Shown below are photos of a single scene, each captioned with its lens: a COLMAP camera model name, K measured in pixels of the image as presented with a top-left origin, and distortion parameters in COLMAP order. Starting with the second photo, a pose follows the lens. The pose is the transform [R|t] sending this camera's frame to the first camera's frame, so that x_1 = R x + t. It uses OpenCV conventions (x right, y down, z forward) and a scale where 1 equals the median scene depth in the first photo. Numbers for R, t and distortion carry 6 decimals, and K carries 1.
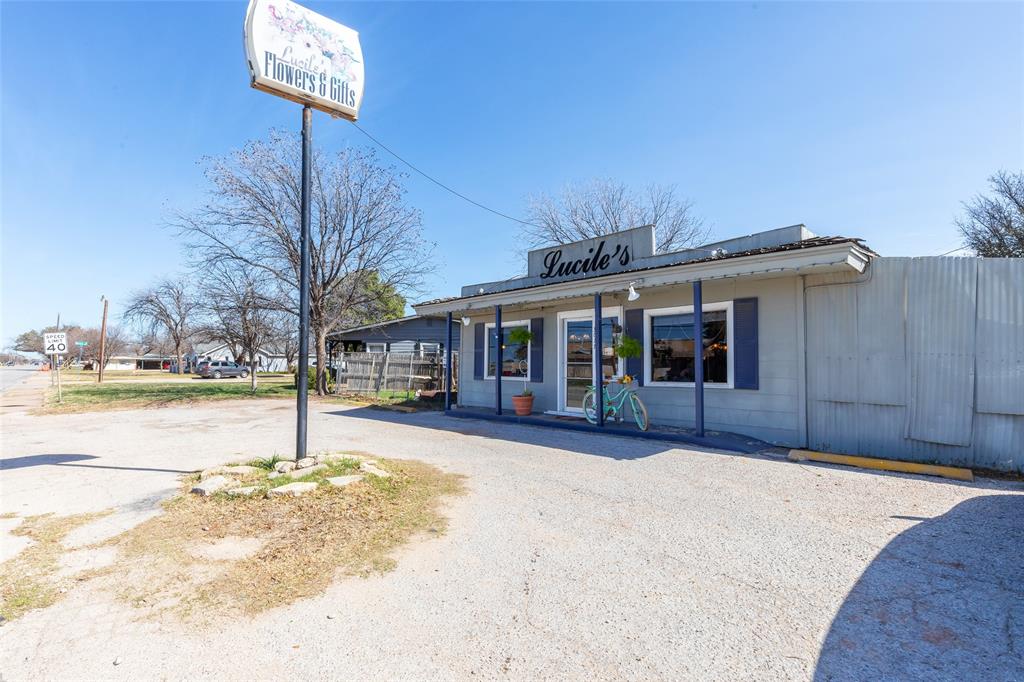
lens RADIAL K [[513.8, 0, 495.3], [0, 513.8, 345.6], [0, 0, 1]] dist [0.001399, -0.000449]
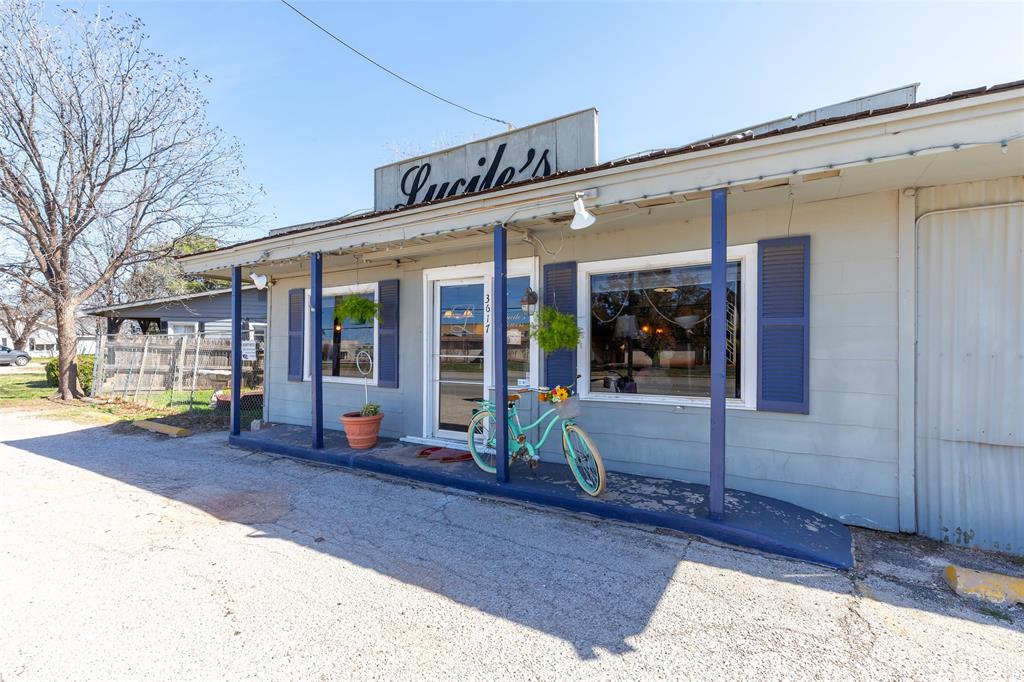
lens RADIAL K [[466.3, 0, 514.6], [0, 466.3, 347.2], [0, 0, 1]] dist [0.002066, 0.000542]
pose [[0.955770, -0.002690, 0.294104, 0.065510], [-0.009301, 0.999182, 0.039362, 0.001887], [-0.293969, -0.040357, 0.954963, 0.470556]]
